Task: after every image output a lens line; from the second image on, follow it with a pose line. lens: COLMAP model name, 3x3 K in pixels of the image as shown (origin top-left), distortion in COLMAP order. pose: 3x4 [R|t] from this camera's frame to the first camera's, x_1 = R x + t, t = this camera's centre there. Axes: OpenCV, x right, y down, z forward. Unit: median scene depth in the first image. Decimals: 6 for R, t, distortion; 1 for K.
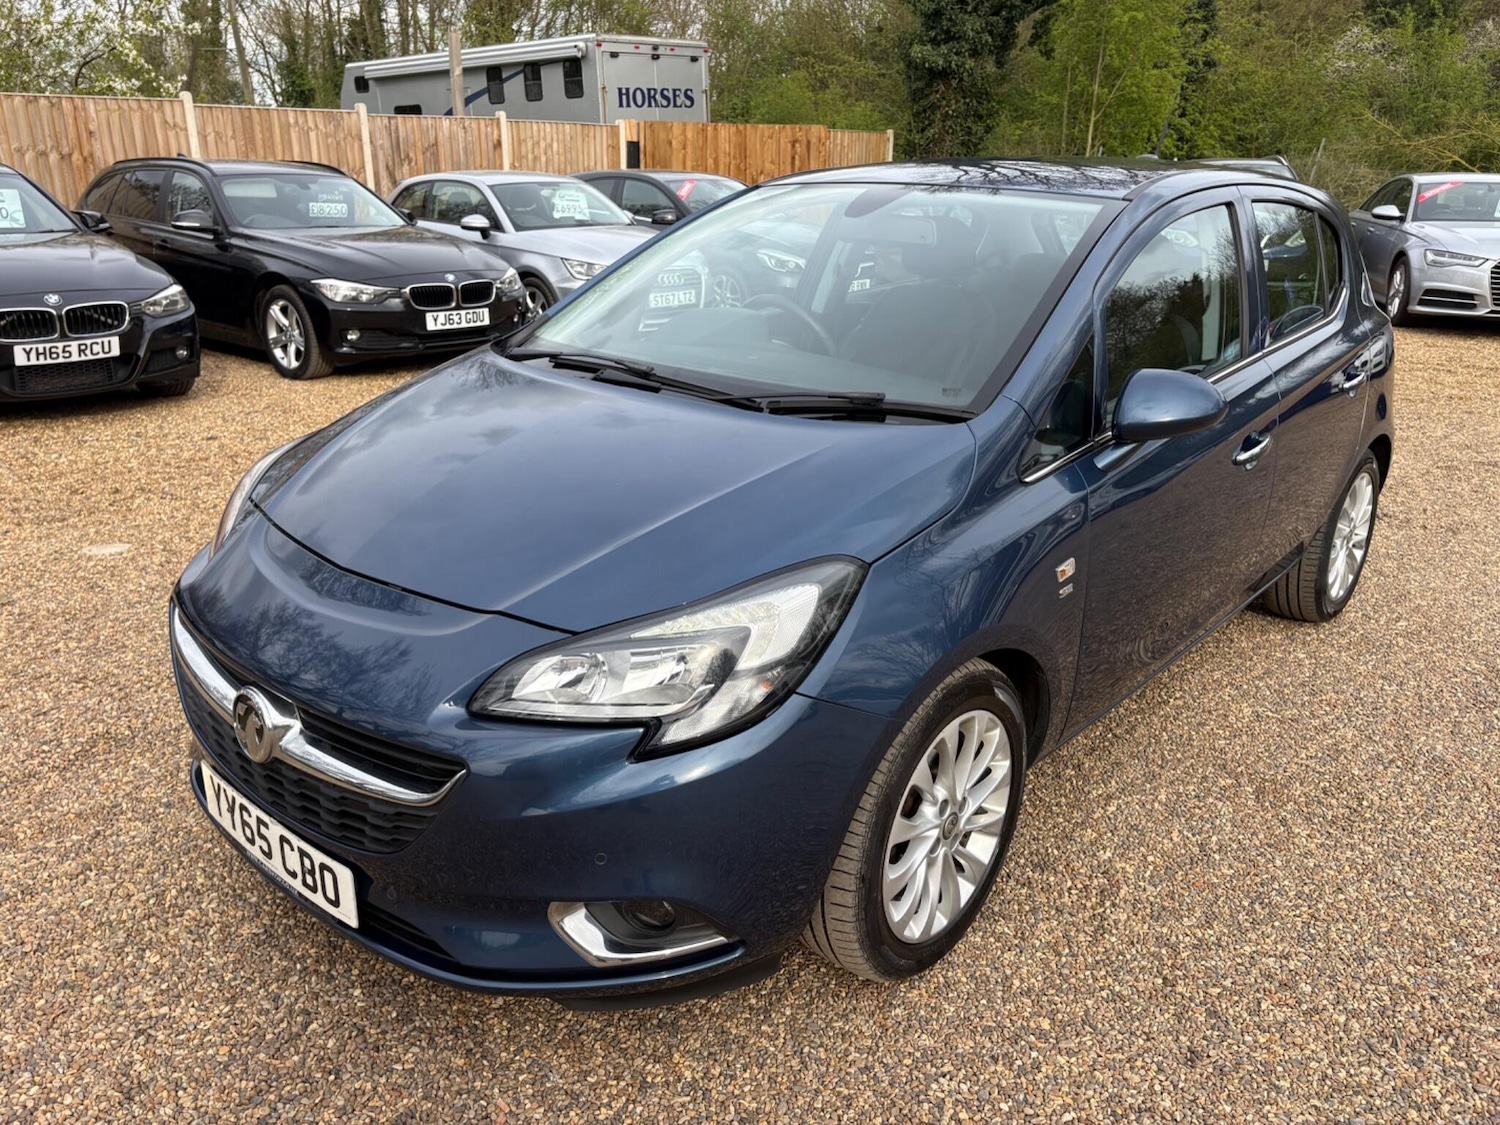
lens RADIAL K [[1128.4, 0, 744.5], [0, 1128.4, 563.6], [0, 0, 1]] dist [0.060170, -0.070176]
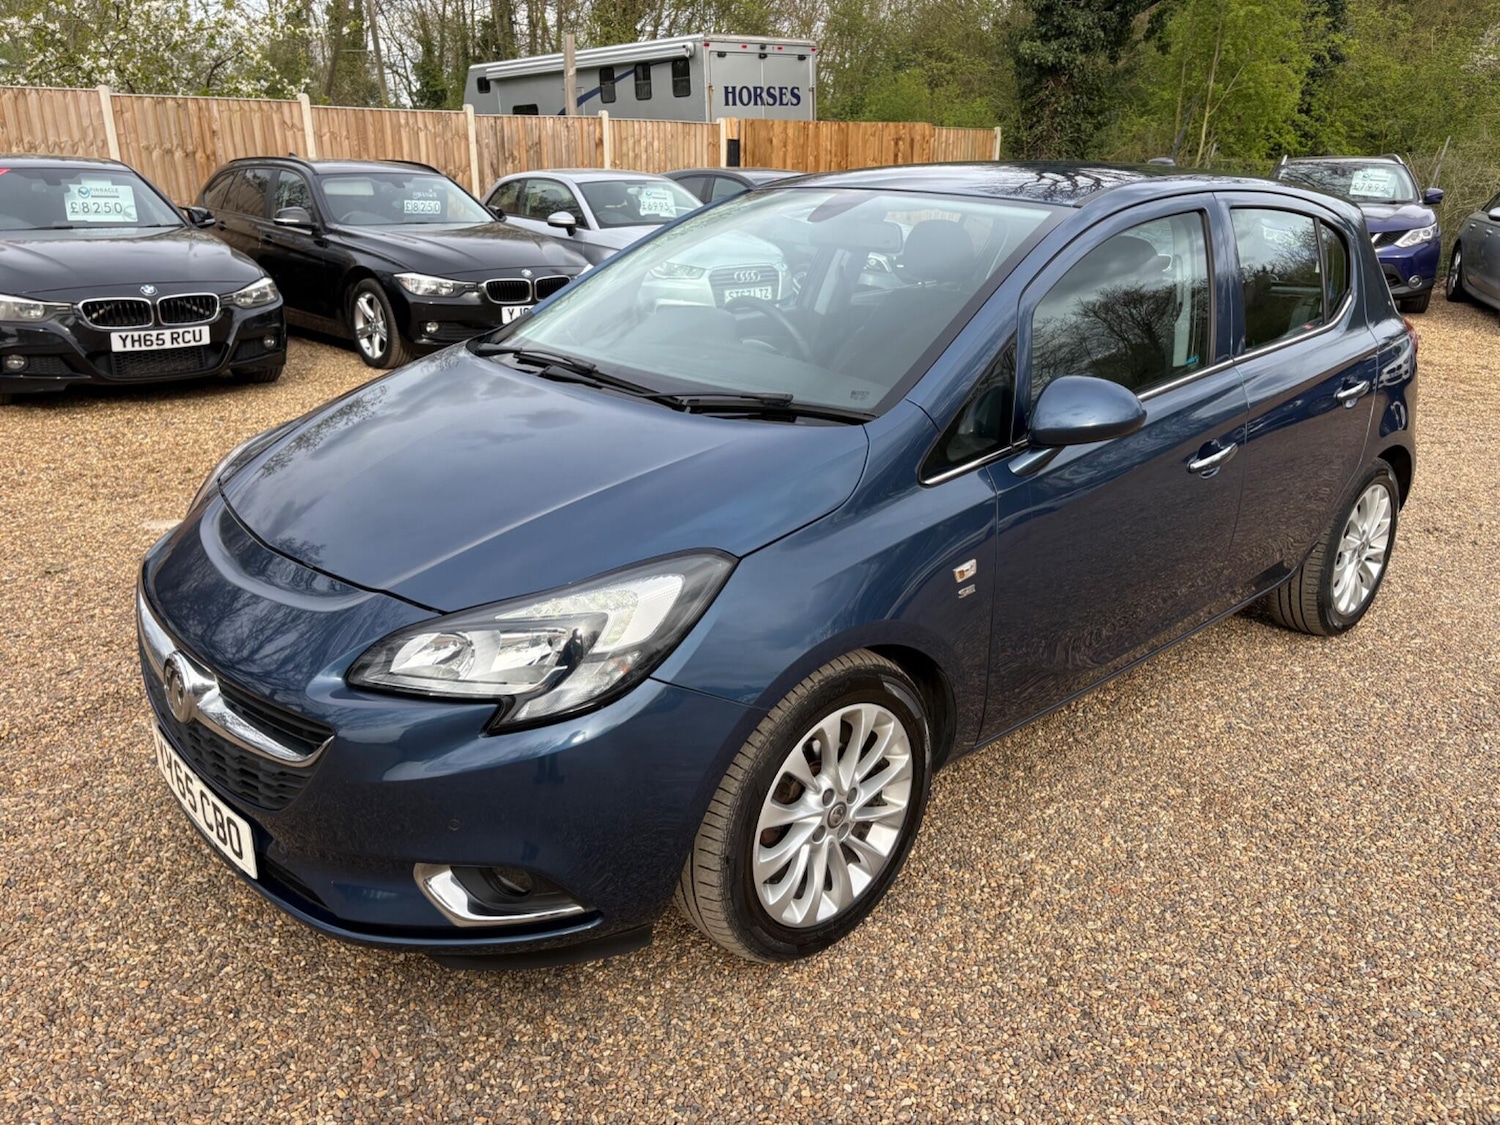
lens RADIAL K [[1128.4, 0, 752.0], [0, 1128.4, 549.9], [0, 0, 1]] dist [0.060170, -0.070176]
pose [[0.995234, 0.032153, -0.092067, 0.132013], [-0.032848, 0.999442, -0.006037, -0.000527], [0.091821, 0.009033, 0.995735, -0.022729]]
